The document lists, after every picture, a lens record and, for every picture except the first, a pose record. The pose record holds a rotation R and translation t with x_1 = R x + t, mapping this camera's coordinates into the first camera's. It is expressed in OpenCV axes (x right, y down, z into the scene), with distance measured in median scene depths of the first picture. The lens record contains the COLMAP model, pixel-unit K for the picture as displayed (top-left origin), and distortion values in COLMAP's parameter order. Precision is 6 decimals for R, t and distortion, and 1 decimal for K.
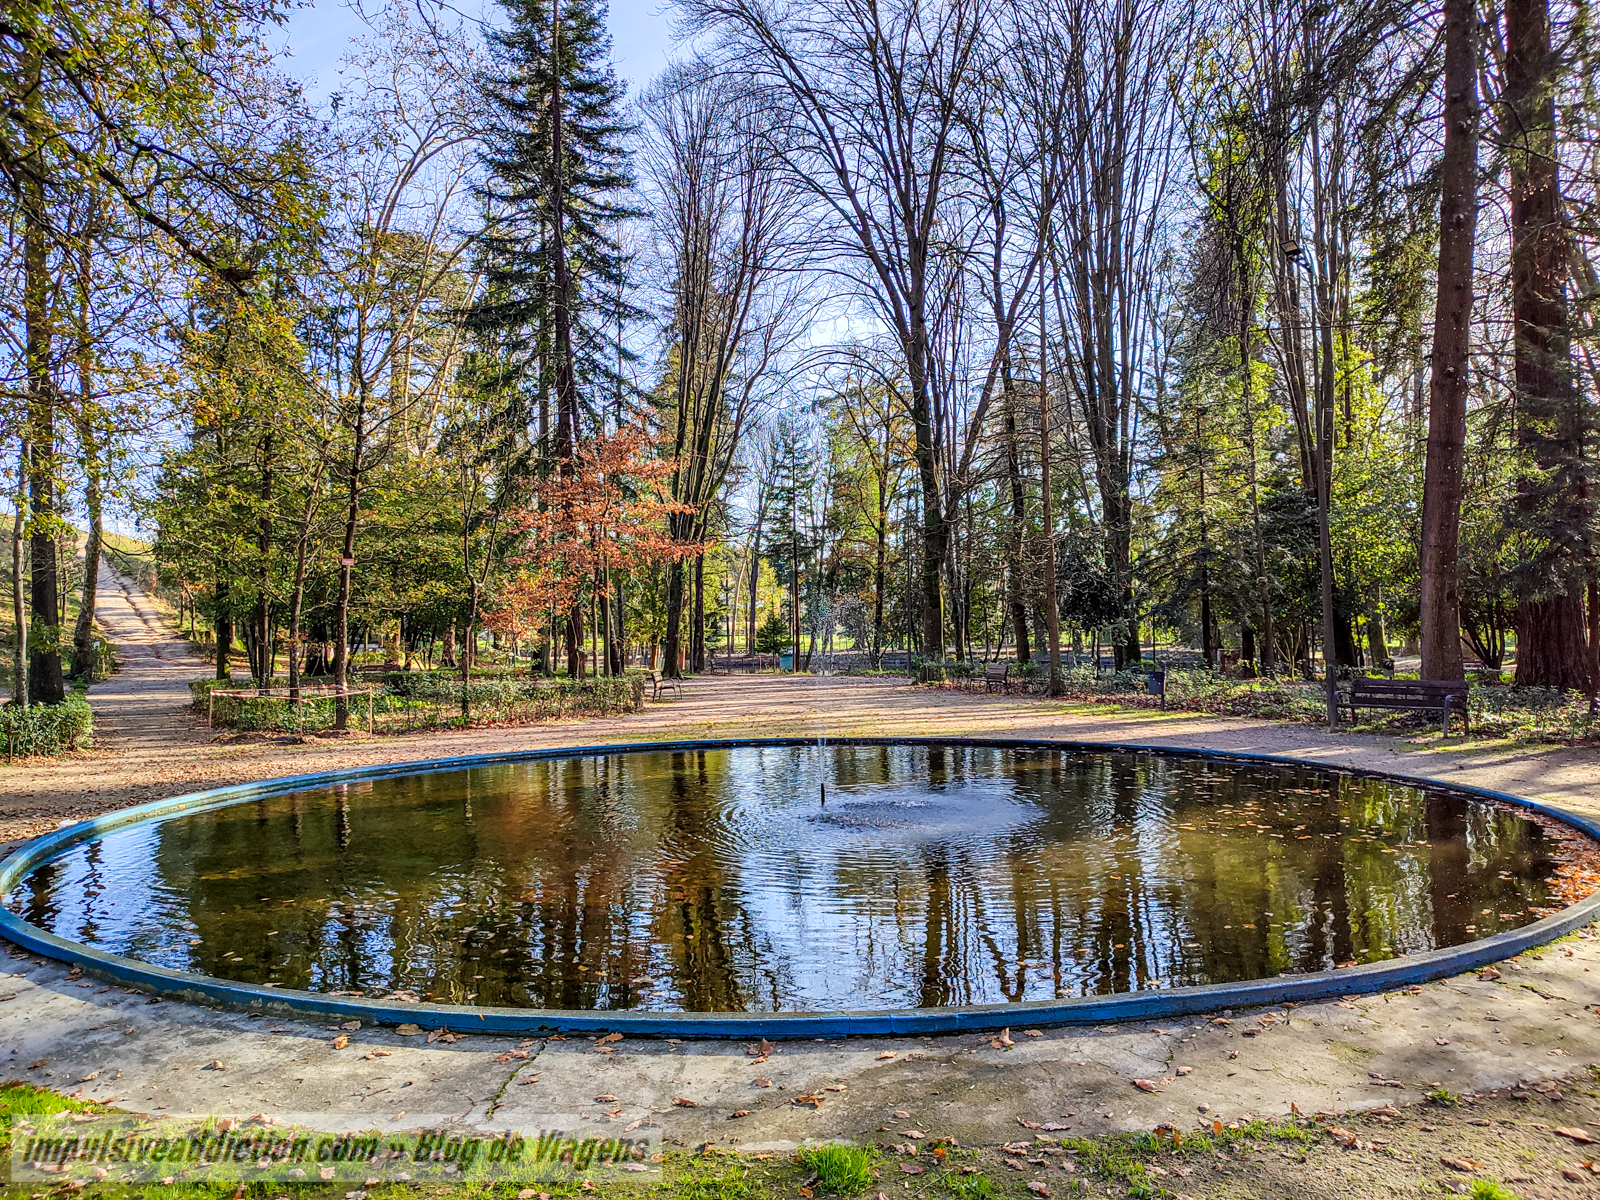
lens RADIAL K [[1126.7, 0, 799.5], [0, 1126.7, 601.5], [0, 0, 1]] dist [0.026720, -0.016511]
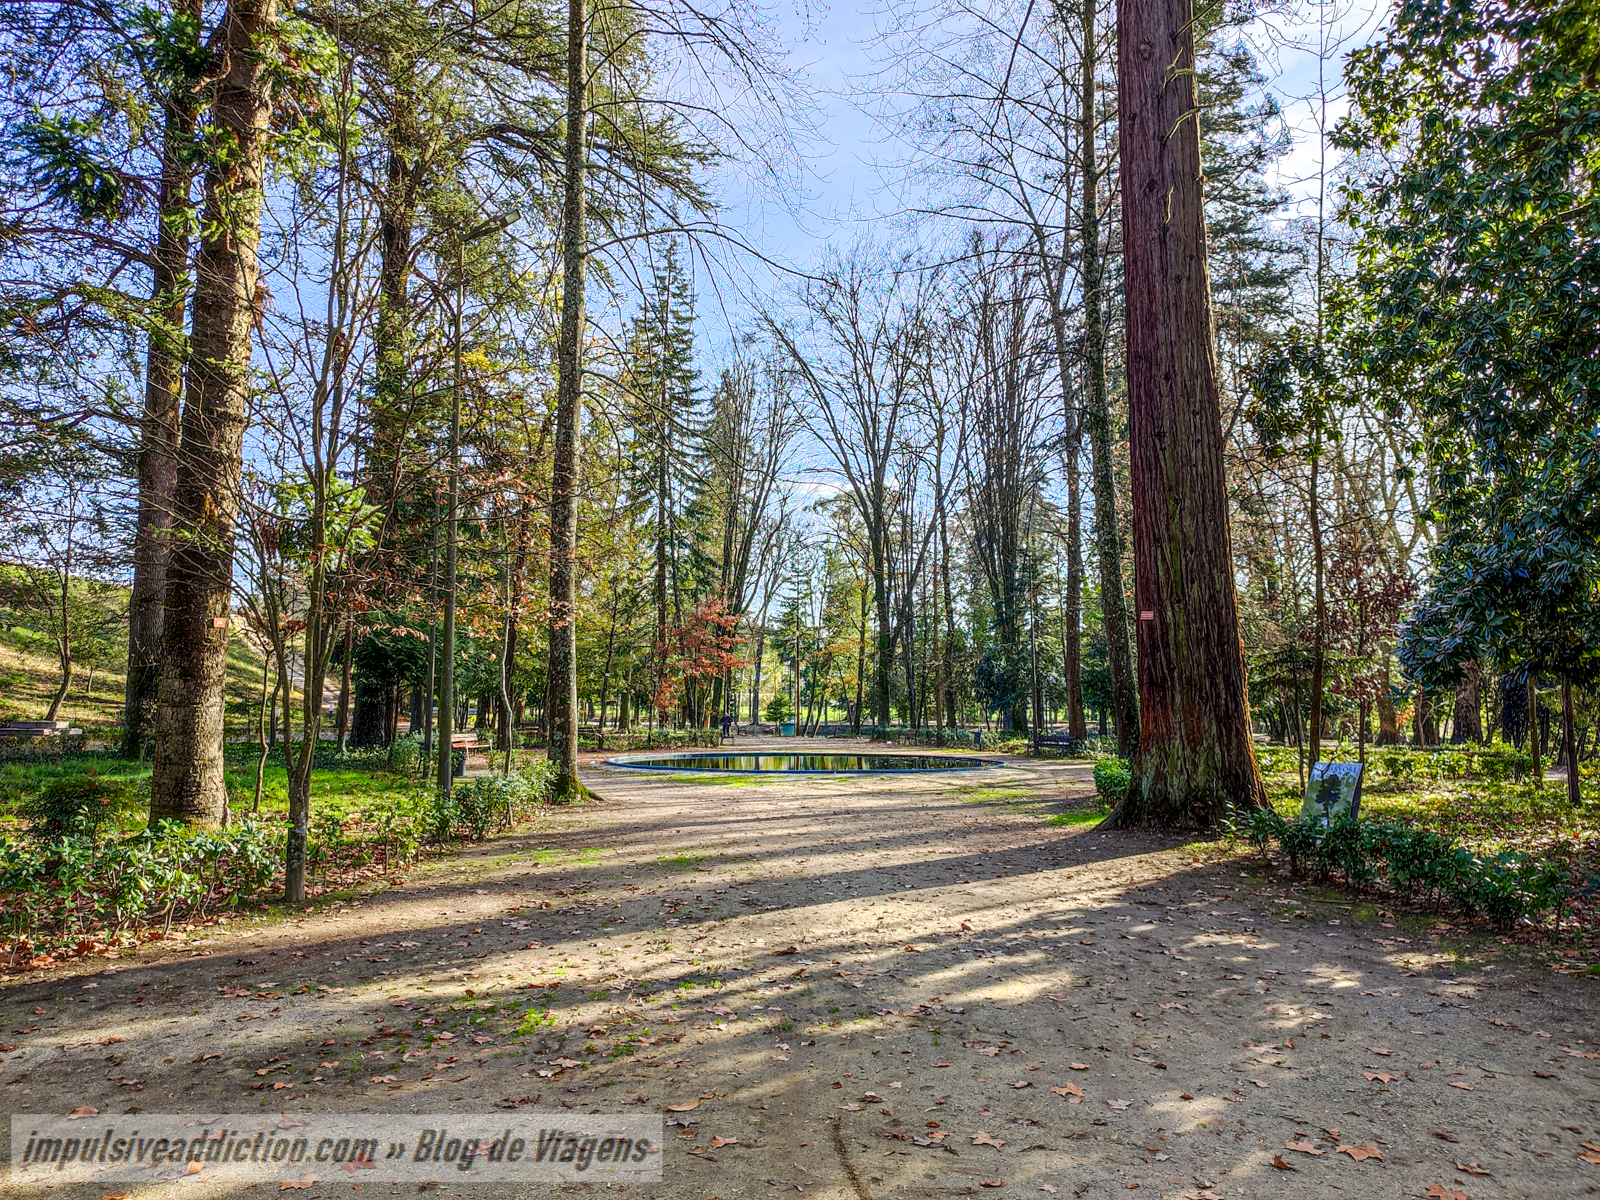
lens RADIAL K [[1126.7, 0, 801.3], [0, 1126.7, 601.5], [0, 0, 1]] dist [0.026720, -0.016511]
pose [[0.999754, 0.022097, 0.001922, -0.003144], [-0.021936, 0.997850, -0.061765, -0.014171], [-0.003282, 0.061707, 0.998089, -0.333737]]
